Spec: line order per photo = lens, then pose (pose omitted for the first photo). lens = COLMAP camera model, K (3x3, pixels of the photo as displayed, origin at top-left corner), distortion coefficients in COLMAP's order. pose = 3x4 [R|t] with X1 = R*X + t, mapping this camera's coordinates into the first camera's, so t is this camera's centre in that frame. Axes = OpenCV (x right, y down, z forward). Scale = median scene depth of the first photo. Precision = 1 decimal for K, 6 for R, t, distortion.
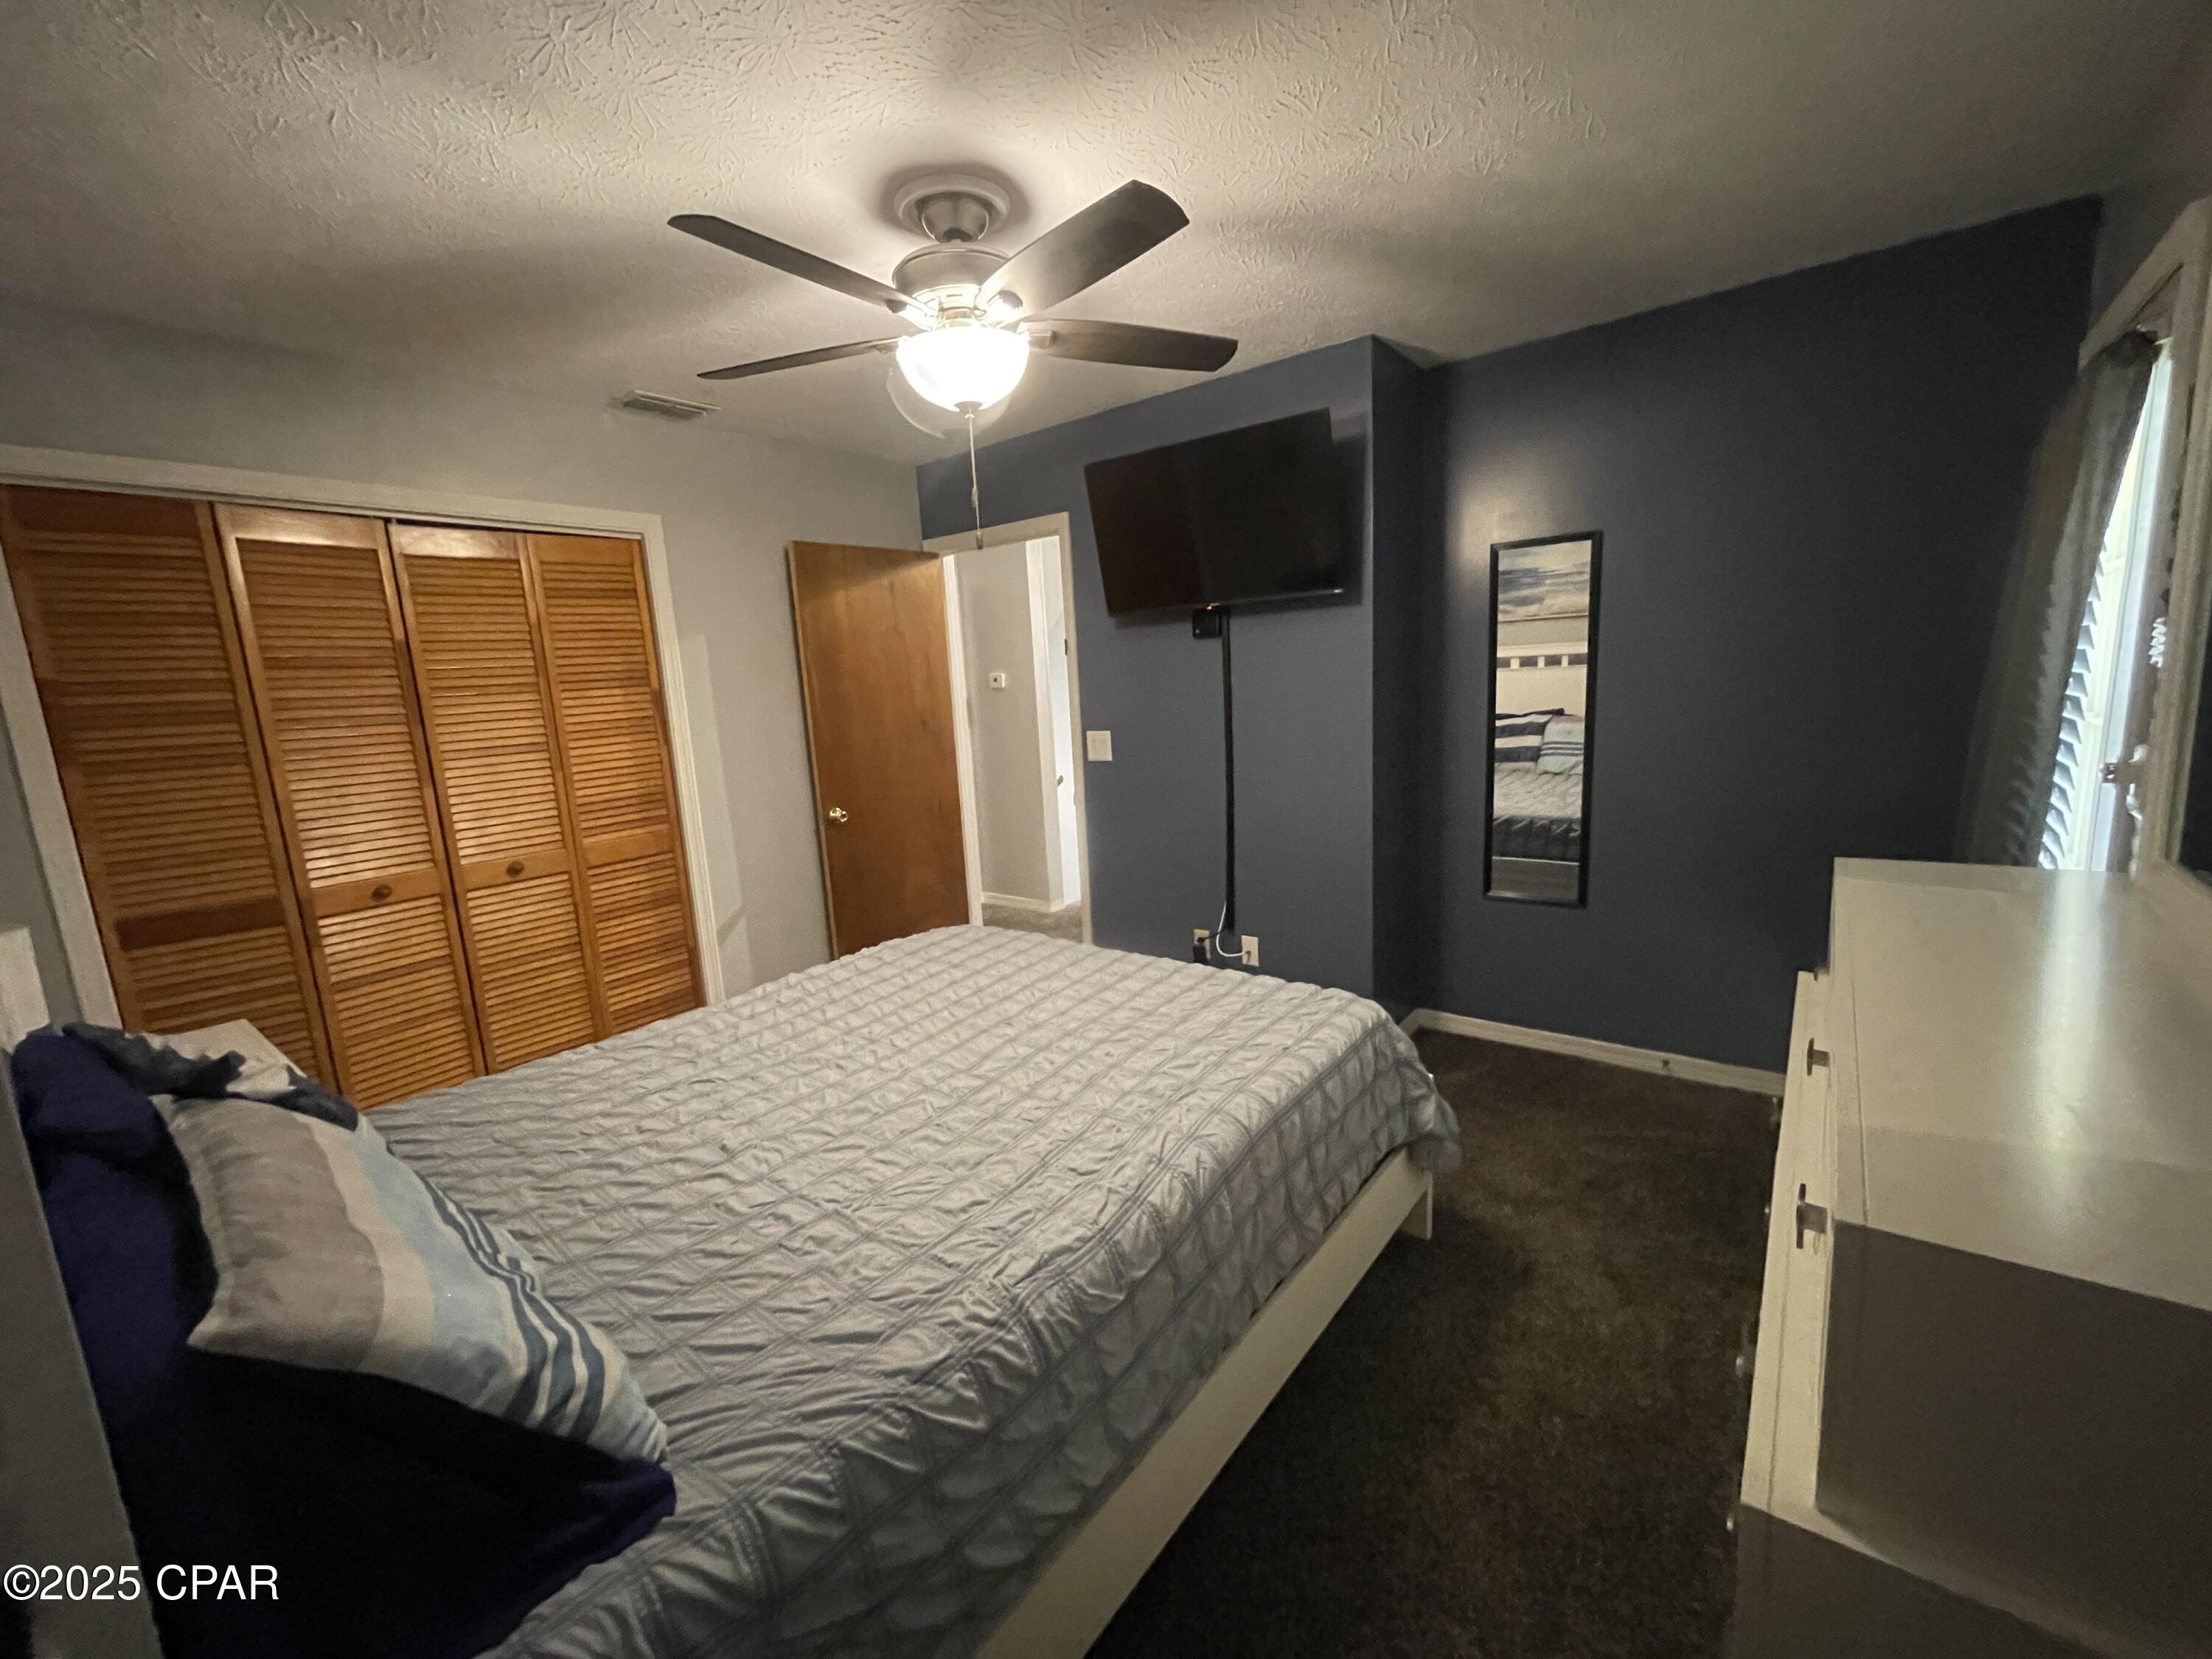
lens RADIAL K [[887.2, 0, 1097.0], [0, 887.2, 823.0], [0, 0, 1]] dist [-0.002702, -0.000067]
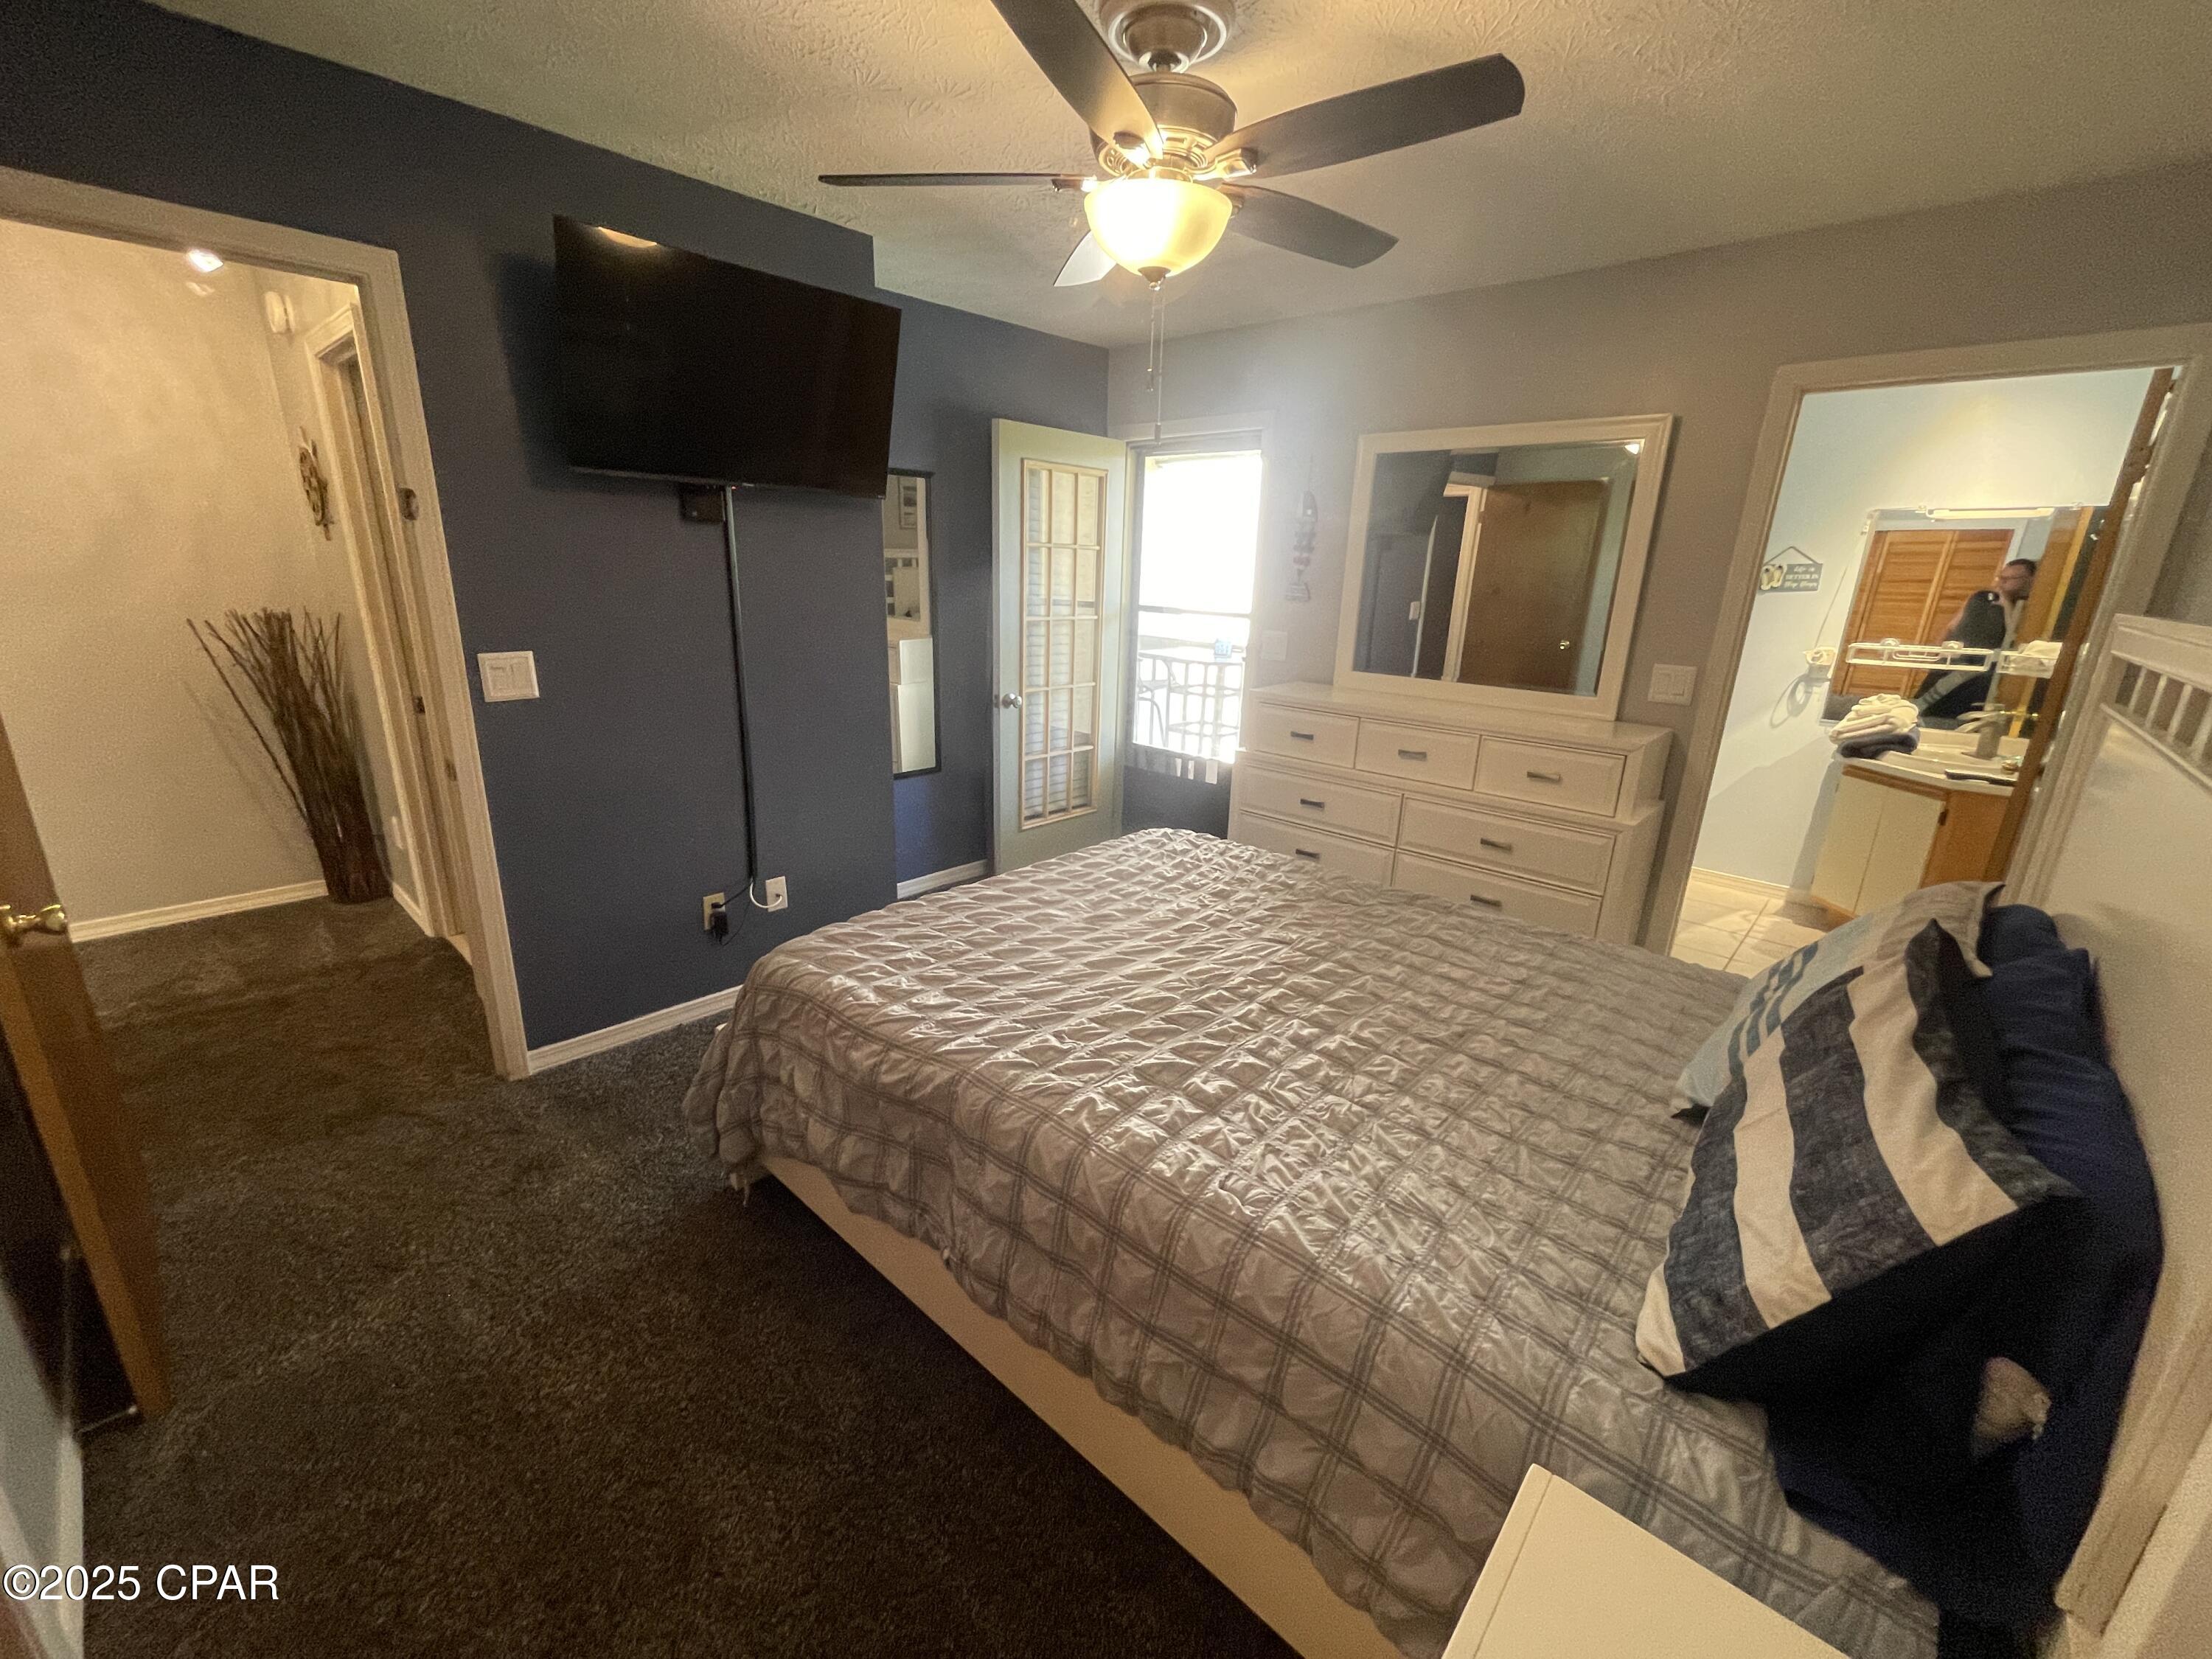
lens RADIAL K [[887.2, 0, 1098.1], [0, 887.2, 829.6], [0, 0, 1]] dist [-0.002702, -0.000067]
pose [[0.073867, -0.232576, 0.969769, -0.648229], [0.142395, 0.964922, 0.220567, -0.066911], [-0.987050, 0.121798, 0.104393, 0.584255]]
